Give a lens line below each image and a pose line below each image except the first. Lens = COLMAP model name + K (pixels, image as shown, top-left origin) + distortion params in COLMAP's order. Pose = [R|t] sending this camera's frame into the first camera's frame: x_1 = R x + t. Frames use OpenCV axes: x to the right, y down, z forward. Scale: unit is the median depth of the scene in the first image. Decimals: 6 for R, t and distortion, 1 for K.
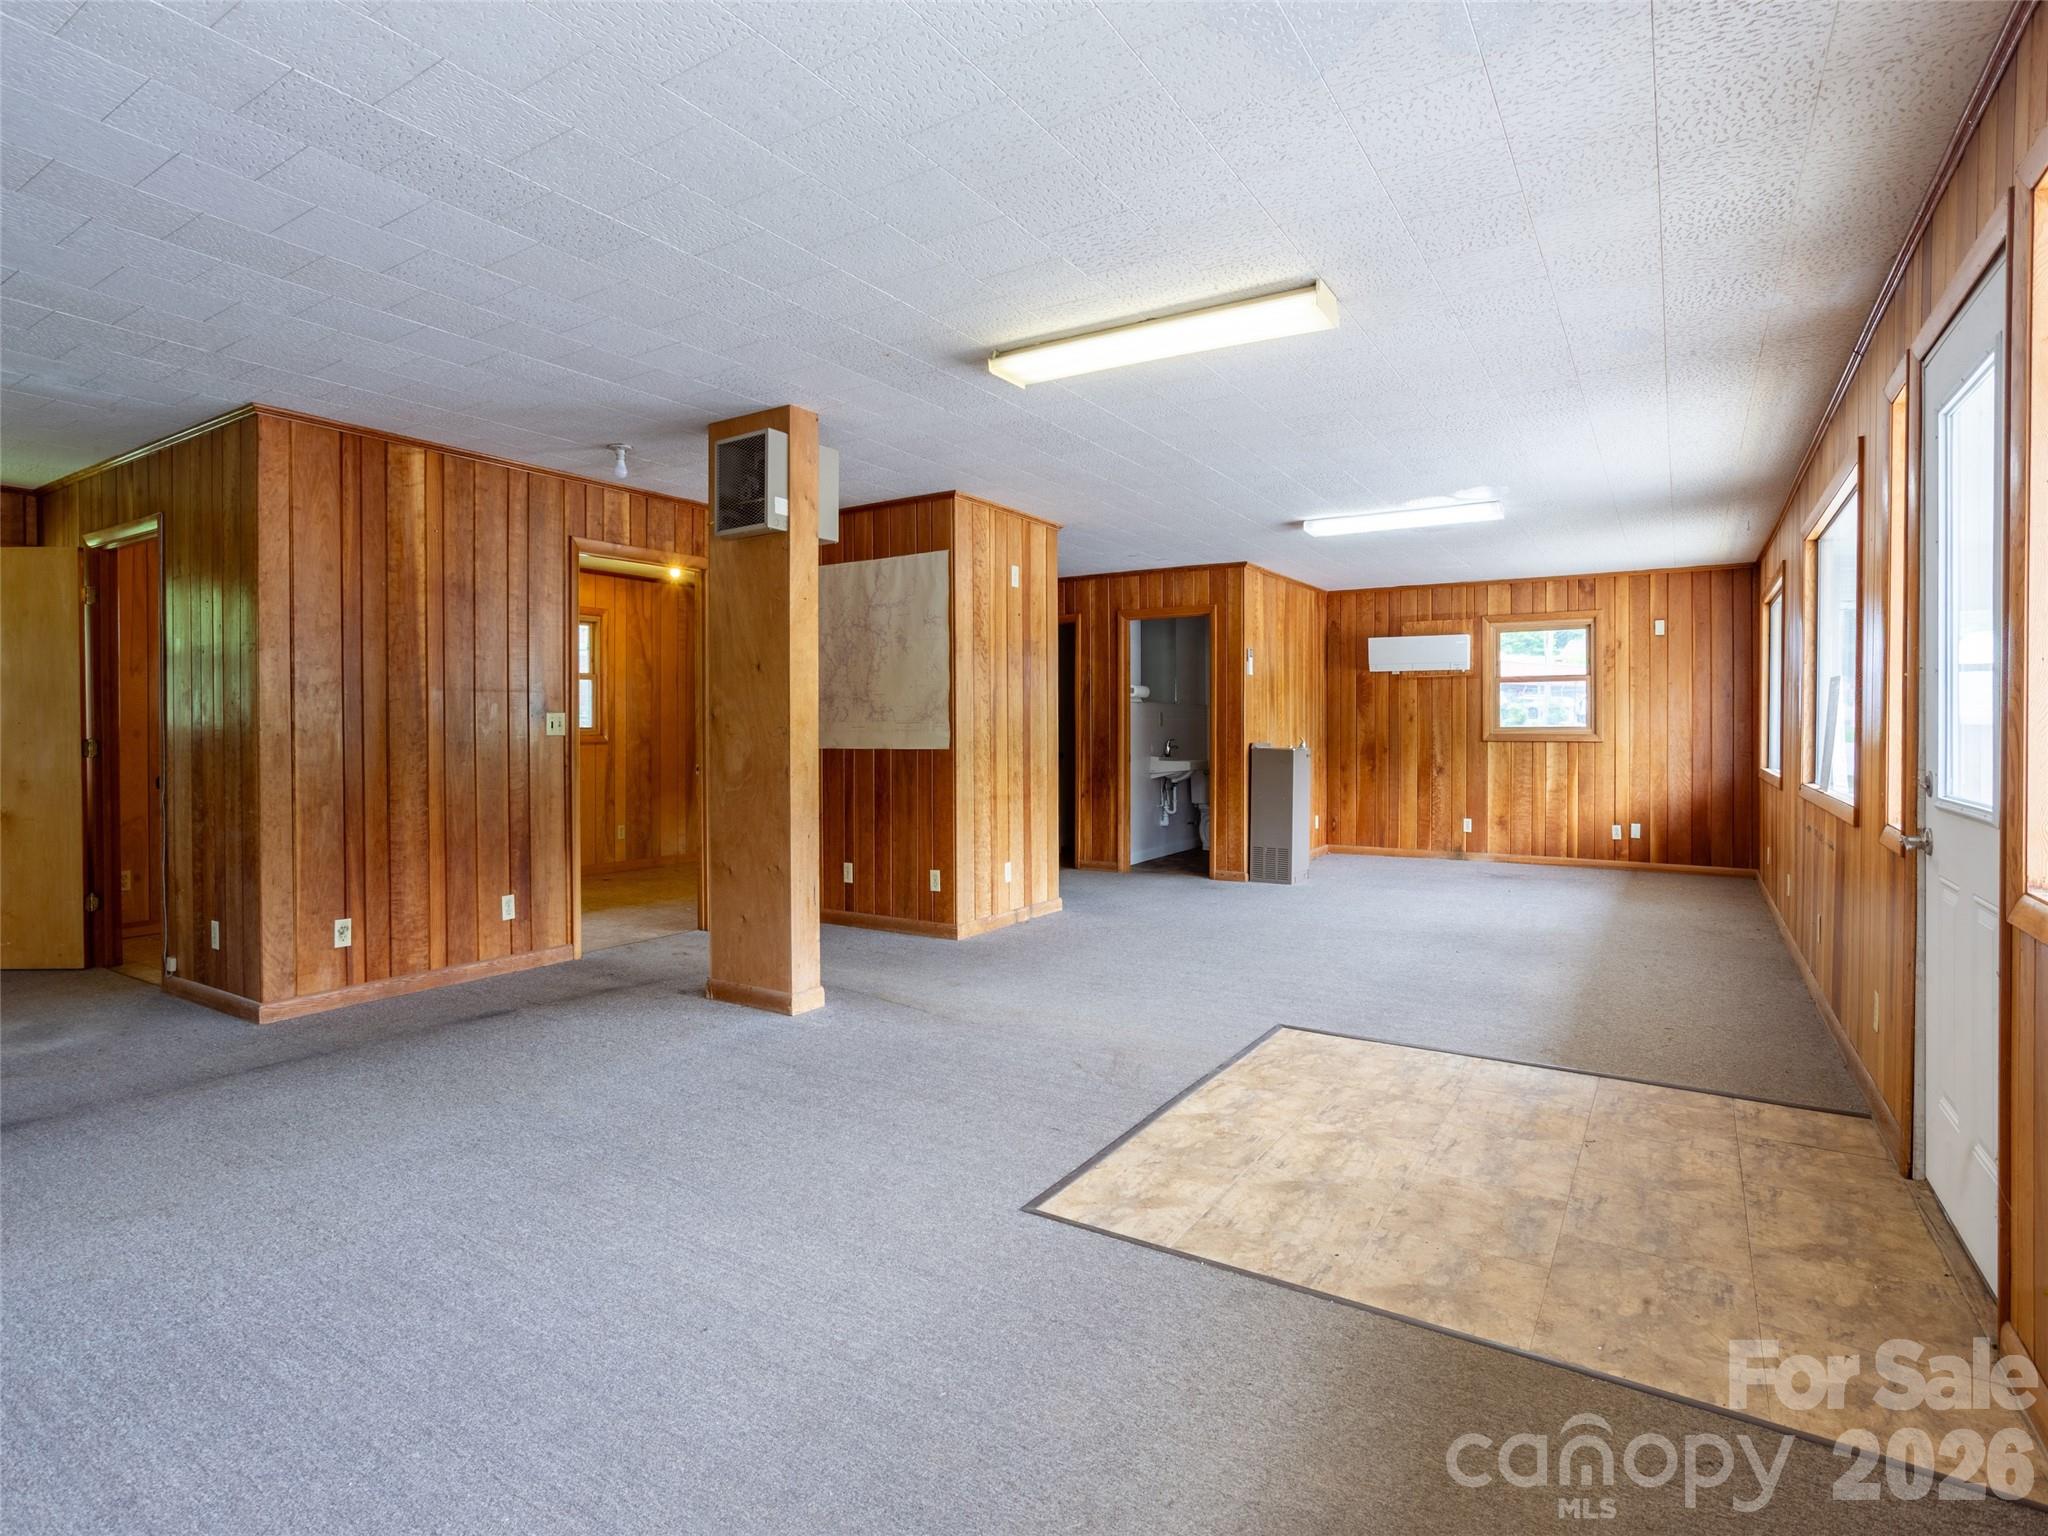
lens RADIAL K [[1075.5, 0, 1021.5], [0, 1075.5, 757.9], [0, 0, 1]] dist [-0.043759, 0.024711]
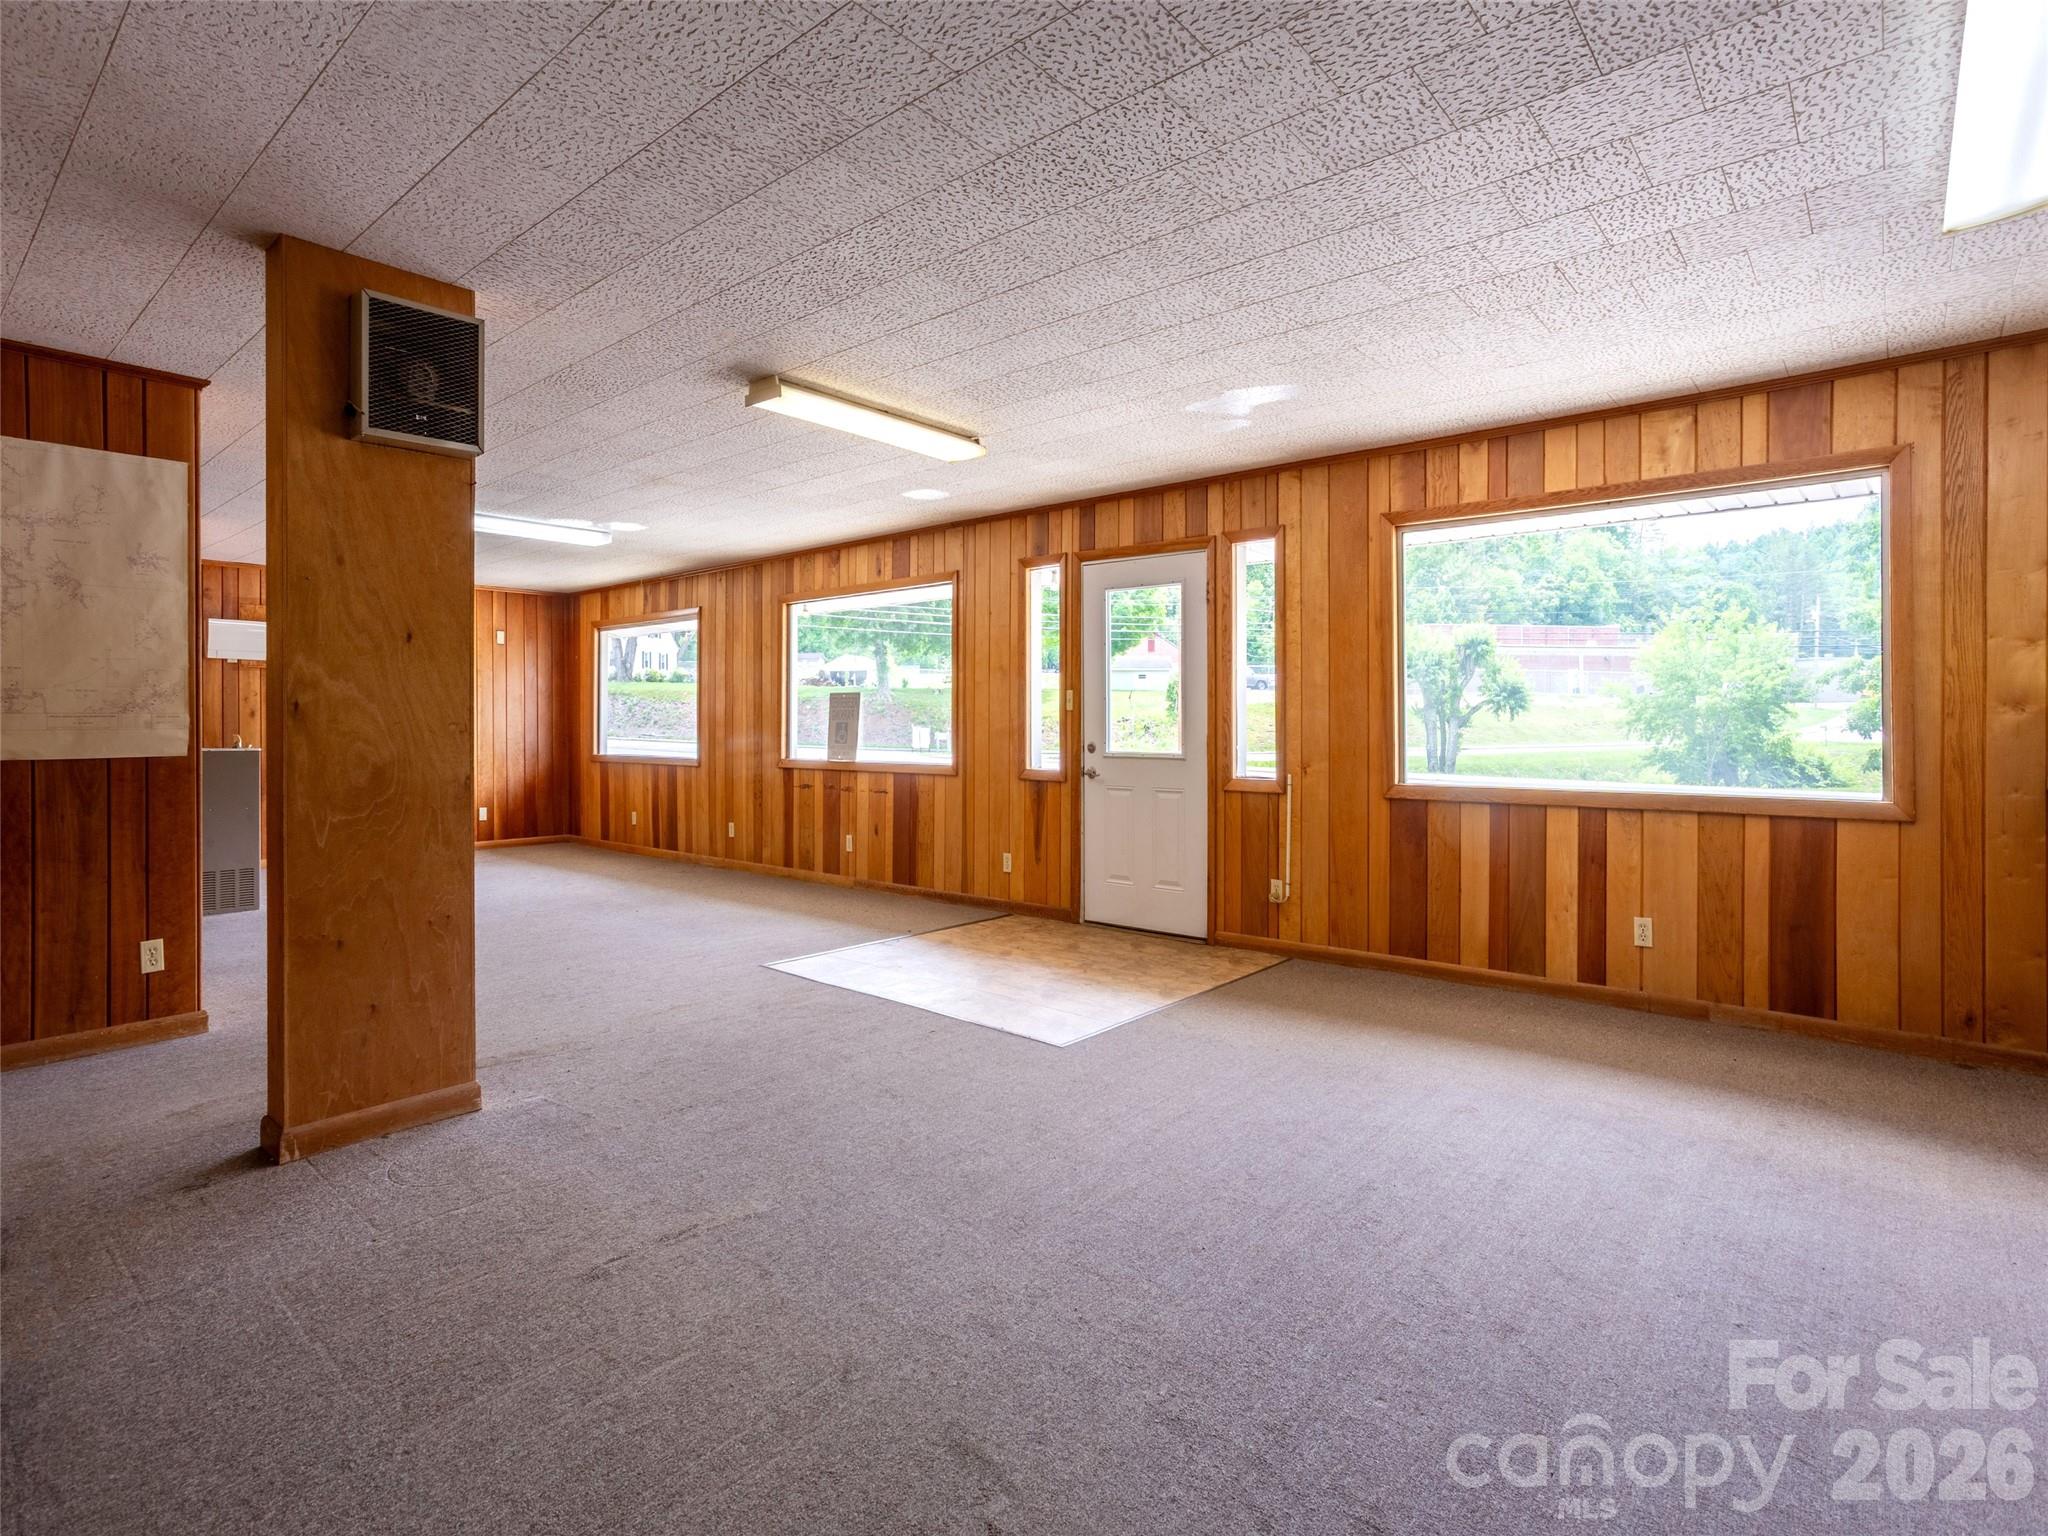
lens RADIAL K [[1021.9, 0, 1076.4], [0, 1021.9, 748.1], [0, 0, 1]] dist [-0.035906, 0.016869]
pose [[0.095173, -0.024190, 0.995167, -0.633748], [0.027937, 0.999376, 0.021620, -0.010427], [-0.995069, 0.025745, 0.095789, 0.375635]]
